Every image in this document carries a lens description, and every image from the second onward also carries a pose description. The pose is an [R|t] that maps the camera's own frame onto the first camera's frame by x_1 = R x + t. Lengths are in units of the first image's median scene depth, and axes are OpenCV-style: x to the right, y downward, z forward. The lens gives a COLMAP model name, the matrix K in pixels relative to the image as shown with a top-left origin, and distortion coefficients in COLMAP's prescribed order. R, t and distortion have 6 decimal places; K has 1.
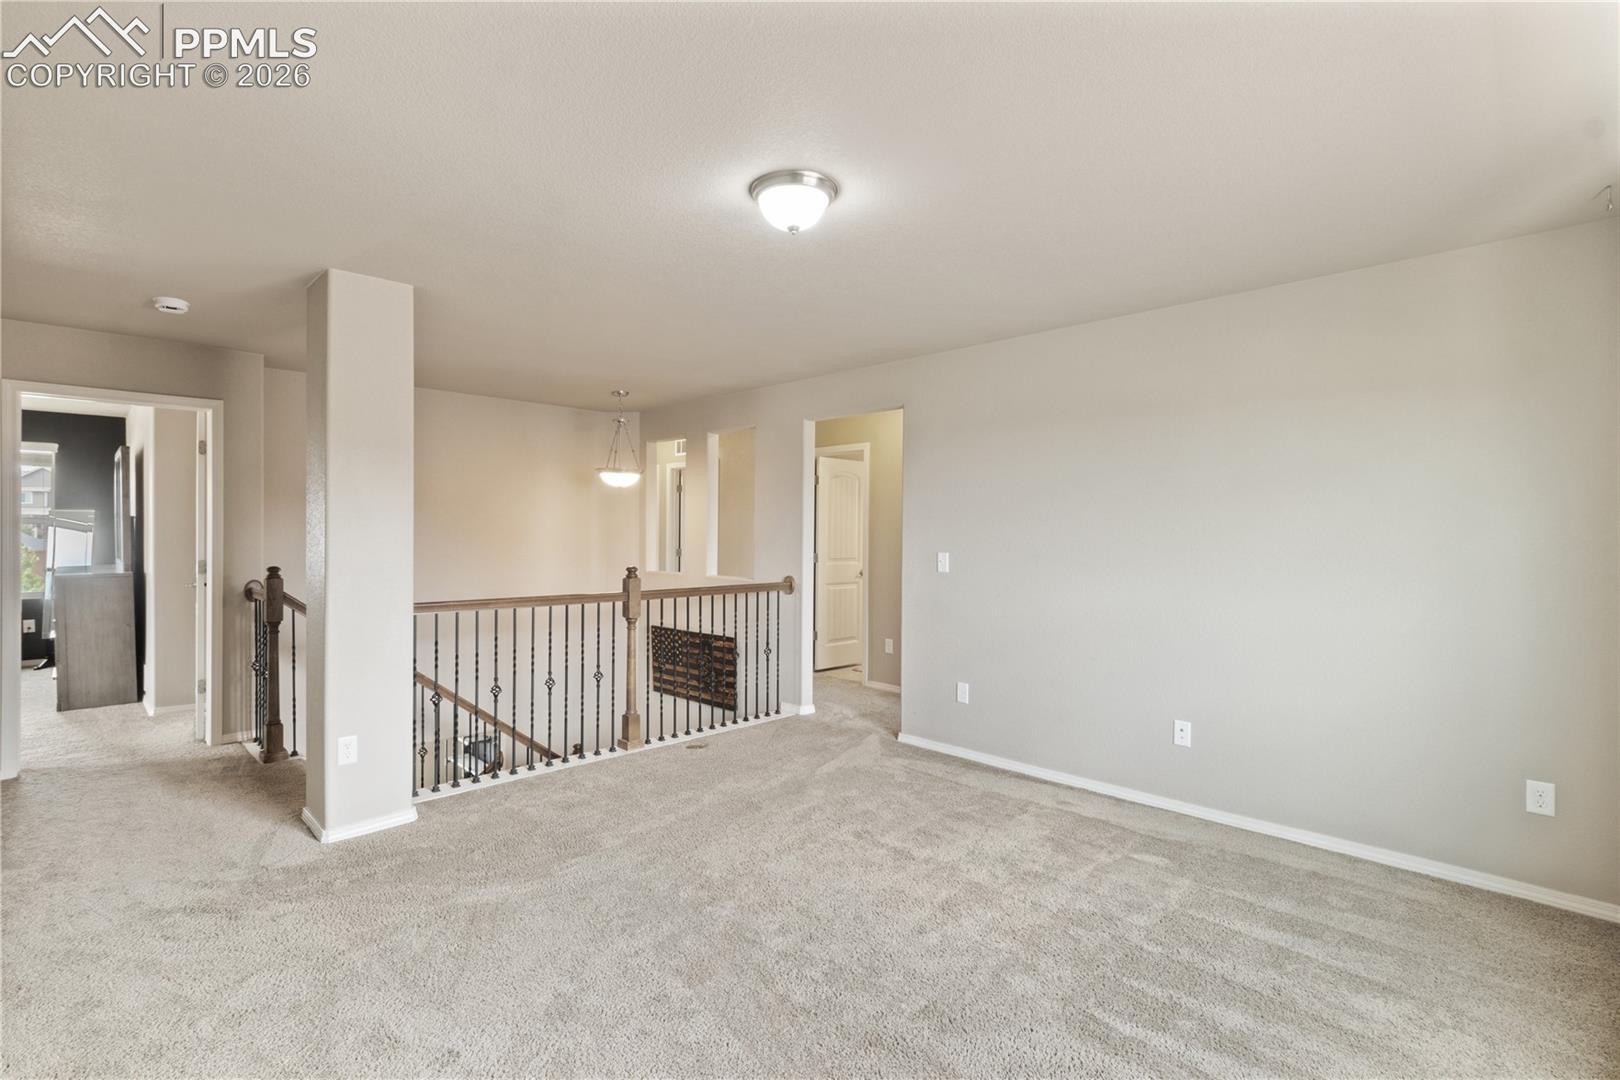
lens RADIAL K [[761.8, 0, 810.5], [0, 761.8, 538.5], [0, 0, 1]] dist [-0.004955, -0.000461]
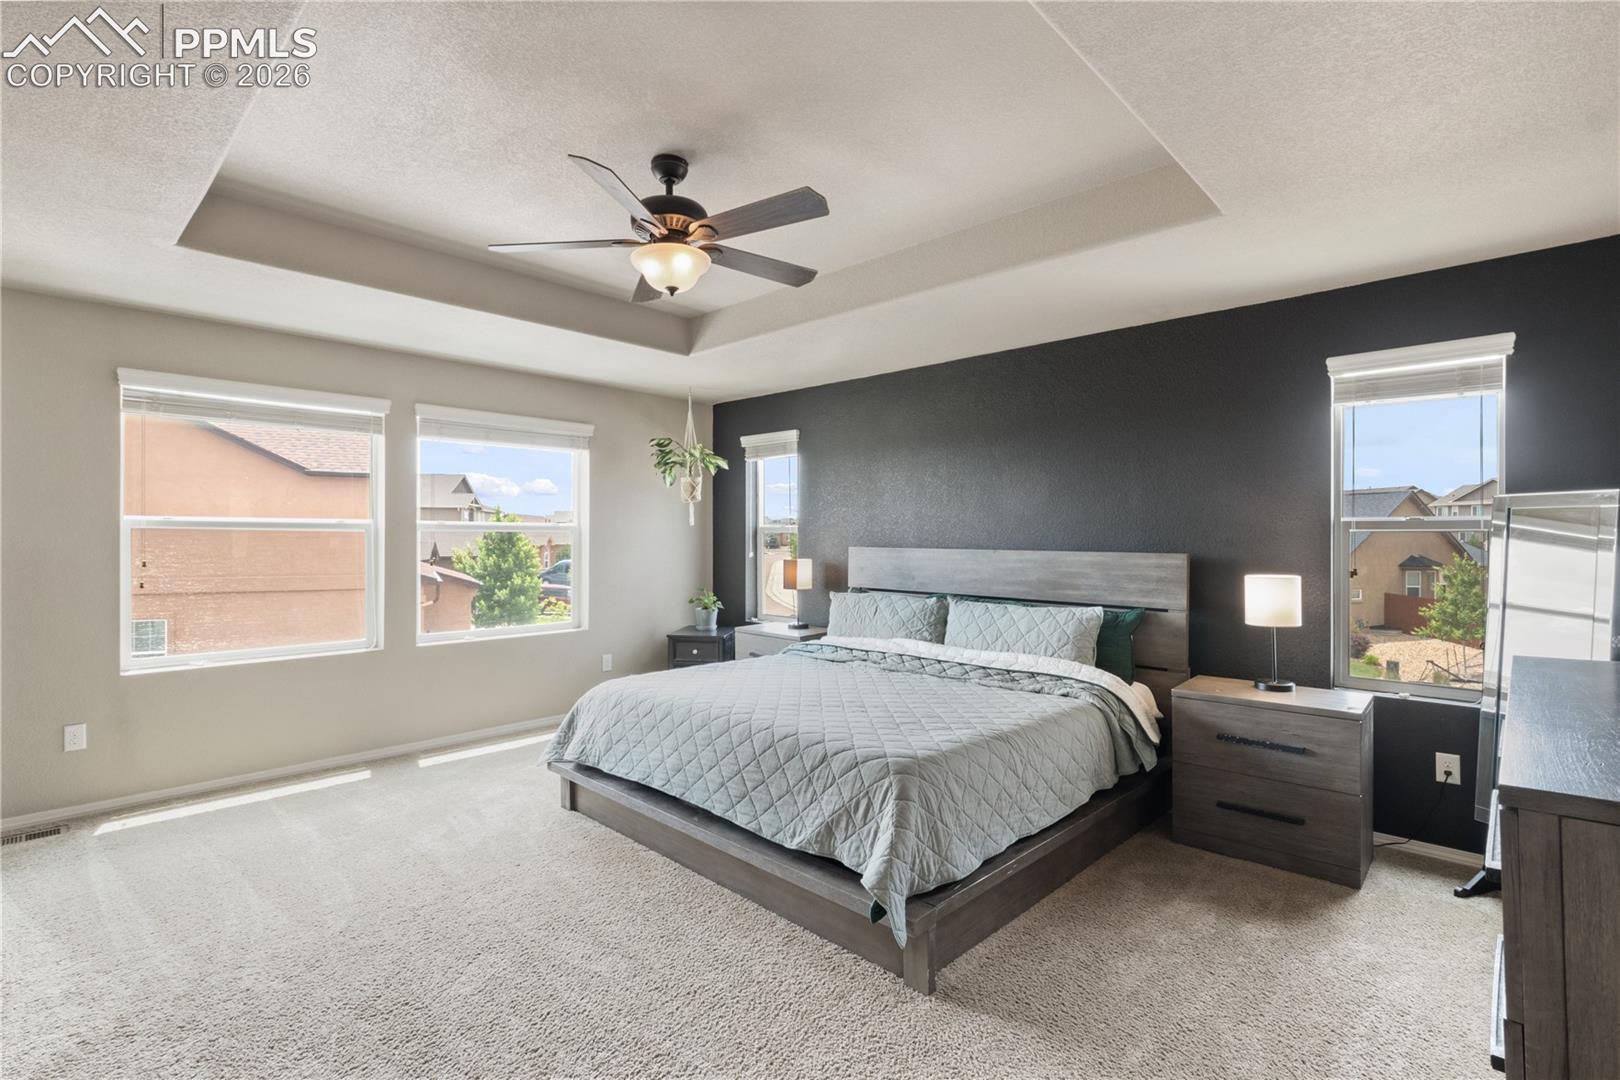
lens RADIAL K [[761.8, 0, 810.7], [0, 761.8, 540.8], [0, 0, 1]] dist [-0.004955, -0.000461]
pose [[0.028472, -0.002771, -0.999591, -0.597168], [-0.001889, 0.999994, -0.002826, -0.009686], [0.999593, 0.001968, 0.028467, 0.610880]]
